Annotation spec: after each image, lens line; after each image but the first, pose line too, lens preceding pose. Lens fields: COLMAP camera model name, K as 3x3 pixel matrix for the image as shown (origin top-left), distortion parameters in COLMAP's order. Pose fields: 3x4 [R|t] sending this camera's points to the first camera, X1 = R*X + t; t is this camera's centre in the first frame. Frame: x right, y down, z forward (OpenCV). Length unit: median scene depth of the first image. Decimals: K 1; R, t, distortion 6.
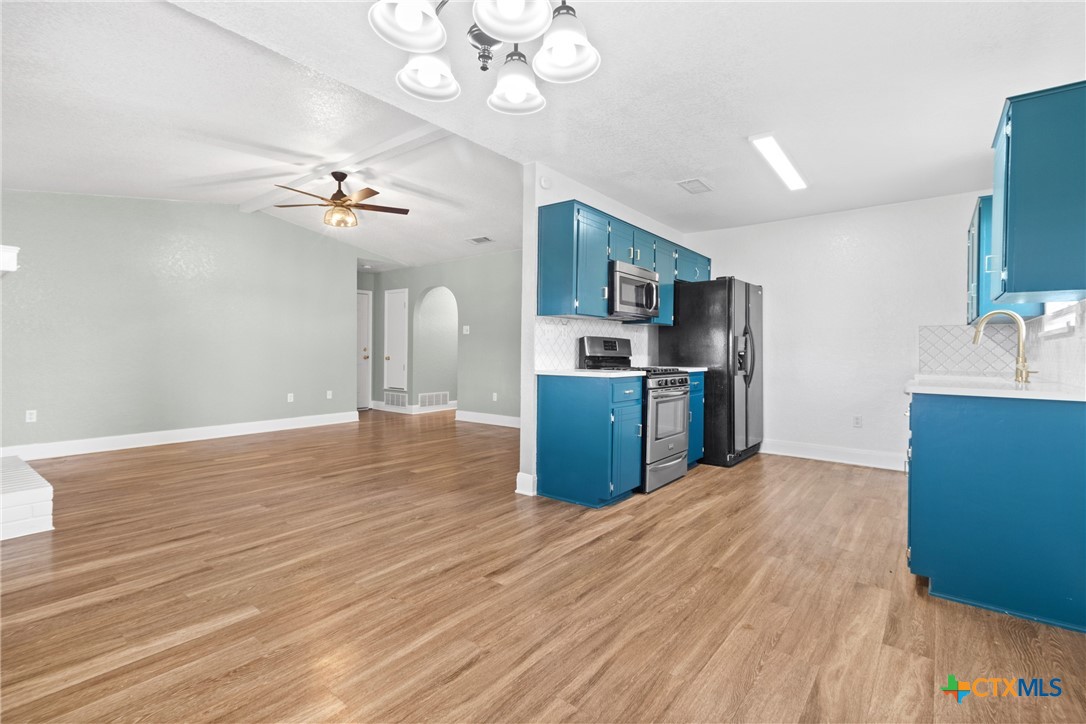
lens RADIAL K [[499.3, 0, 551.6], [0, 499.3, 353.7], [0, 0, 1]] dist [0.004916, 0.000229]
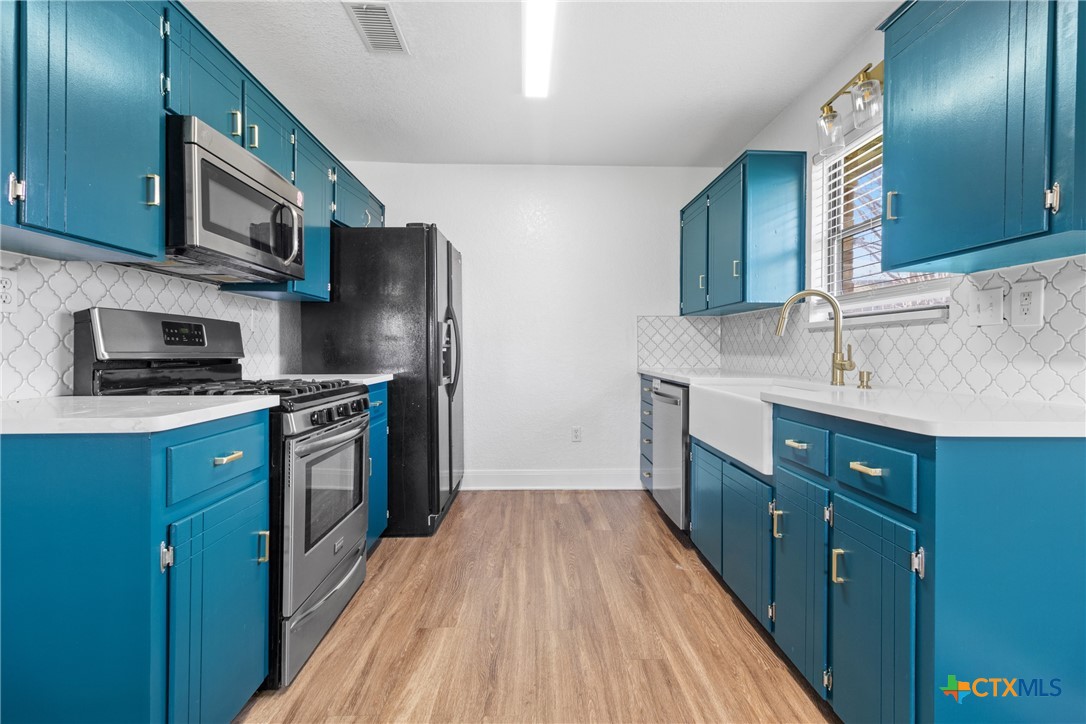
lens RADIAL K [[499.3, 0, 551.6], [0, 499.3, 353.7], [0, 0, 1]] dist [0.004916, 0.000229]
pose [[0.766378, -0.012185, 0.642275, 0.083712], [0.006418, 0.999915, 0.011311, -0.002261], [-0.642358, -0.004547, 0.766391, 0.469001]]
